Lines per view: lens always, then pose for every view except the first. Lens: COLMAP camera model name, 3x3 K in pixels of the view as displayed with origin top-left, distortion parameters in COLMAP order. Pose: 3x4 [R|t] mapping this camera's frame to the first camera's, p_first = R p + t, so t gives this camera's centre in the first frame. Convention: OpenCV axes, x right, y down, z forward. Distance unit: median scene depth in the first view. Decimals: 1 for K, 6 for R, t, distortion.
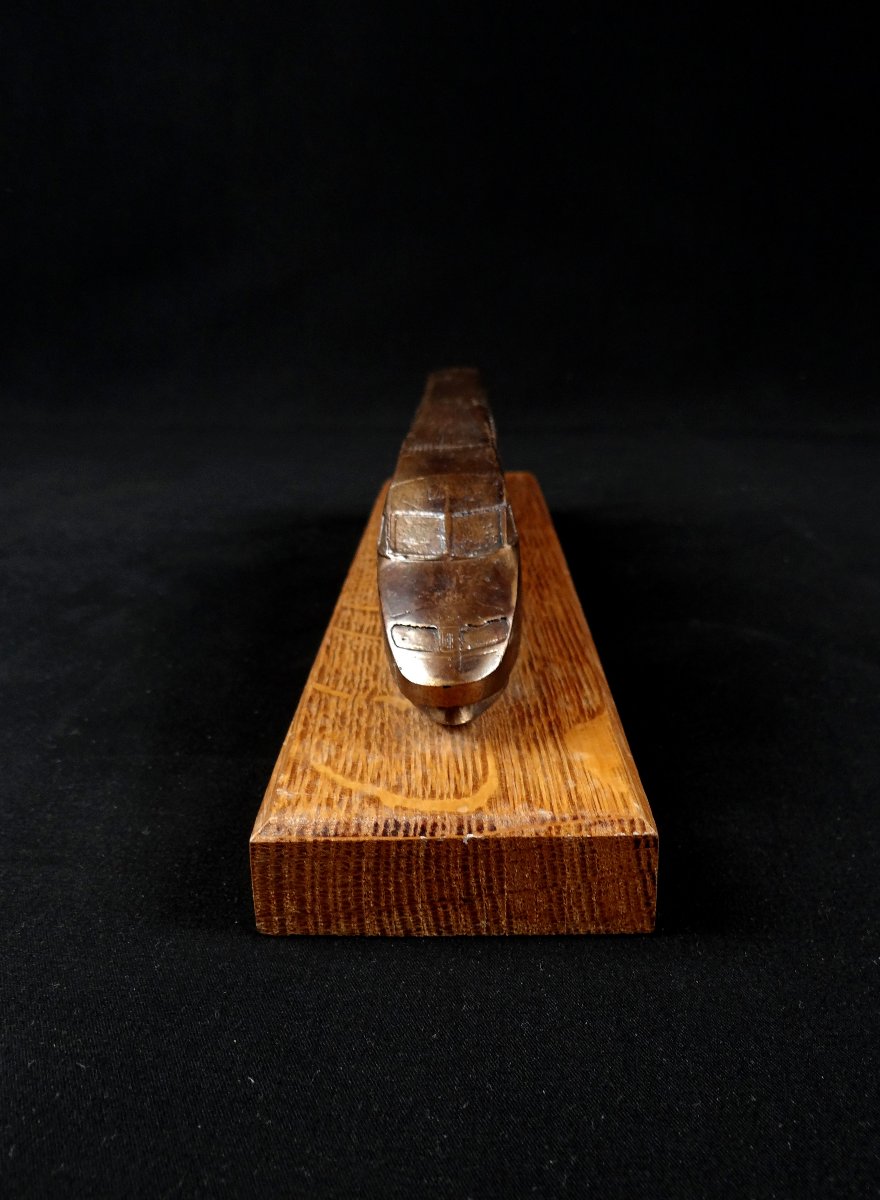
lens RADIAL K [[991.9, 0, 440.0], [0, 991.9, 600.0], [0, 0, 1]] dist [-0.005613, -0.009840]
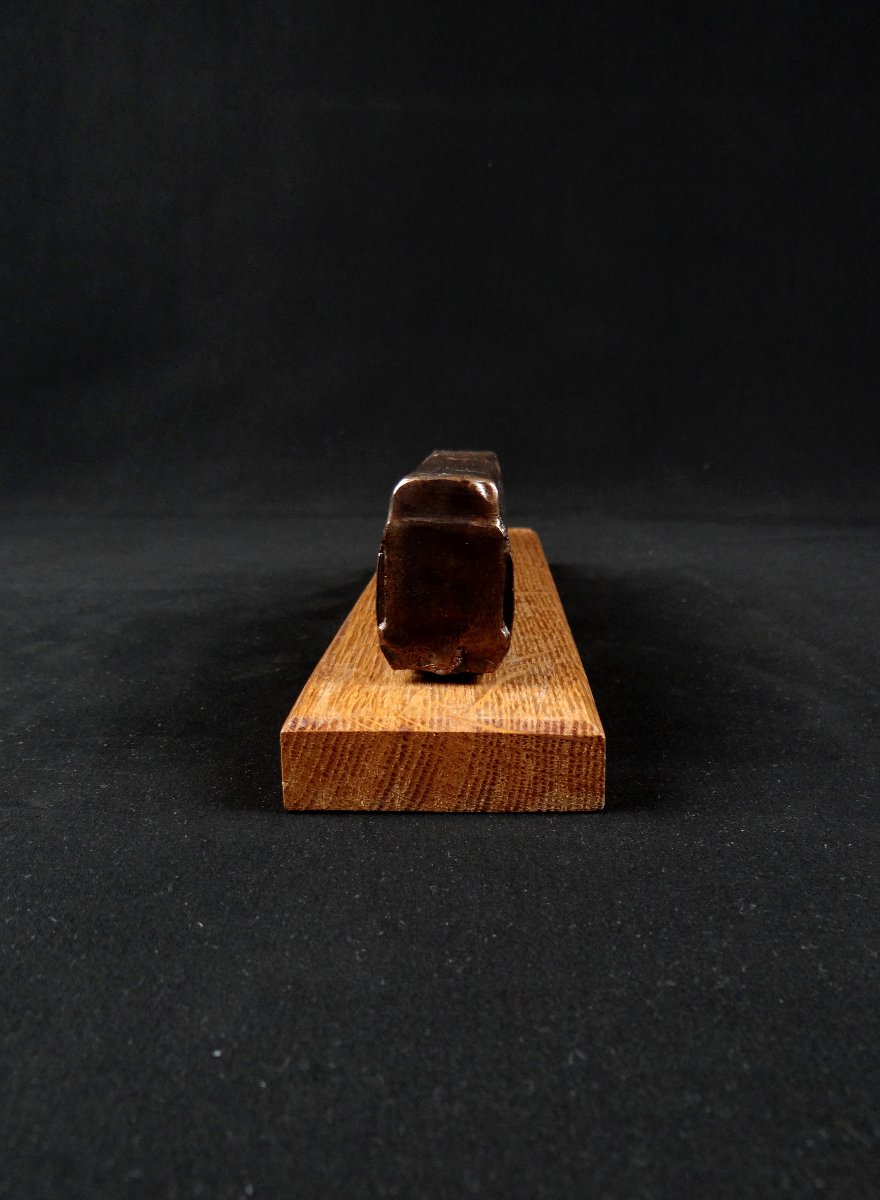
lens RADIAL K [[991.9, 0, 440.0], [0, 991.9, 600.0], [0, 0, 1]] dist [-0.005613, -0.009840]
pose [[0.998223, -0.006775, 0.059204, 0.017872], [0.014214, 0.991908, -0.126157, 0.166454], [-0.057870, 0.126774, 0.990242, -0.153457]]
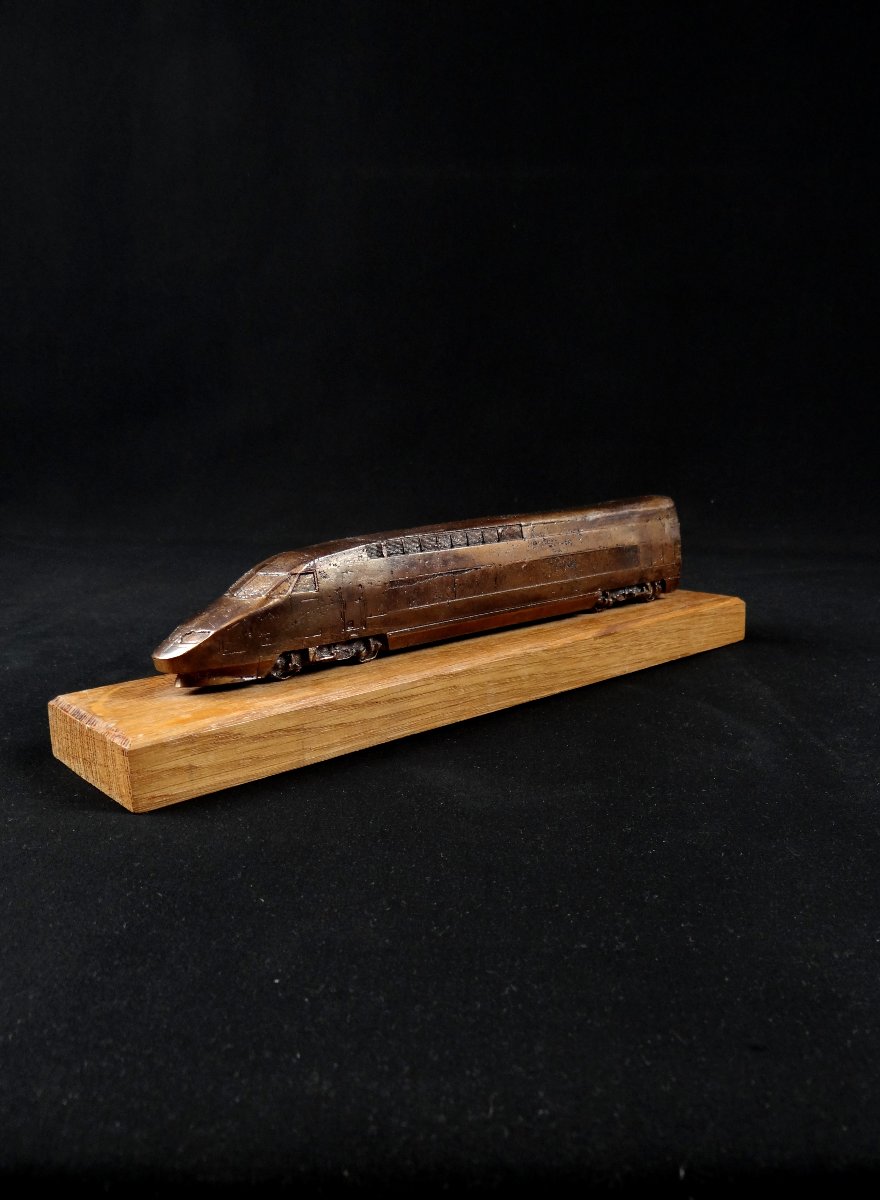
lens RADIAL K [[991.9, 0, 440.0], [0, 991.9, 600.0], [0, 0, 1]] dist [-0.005613, -0.009840]
pose [[0.999769, 0.004955, 0.020898, 0.047968], [-0.002266, 0.991923, -0.126824, 0.126026], [-0.021357, 0.126747, 0.991705, -0.482429]]
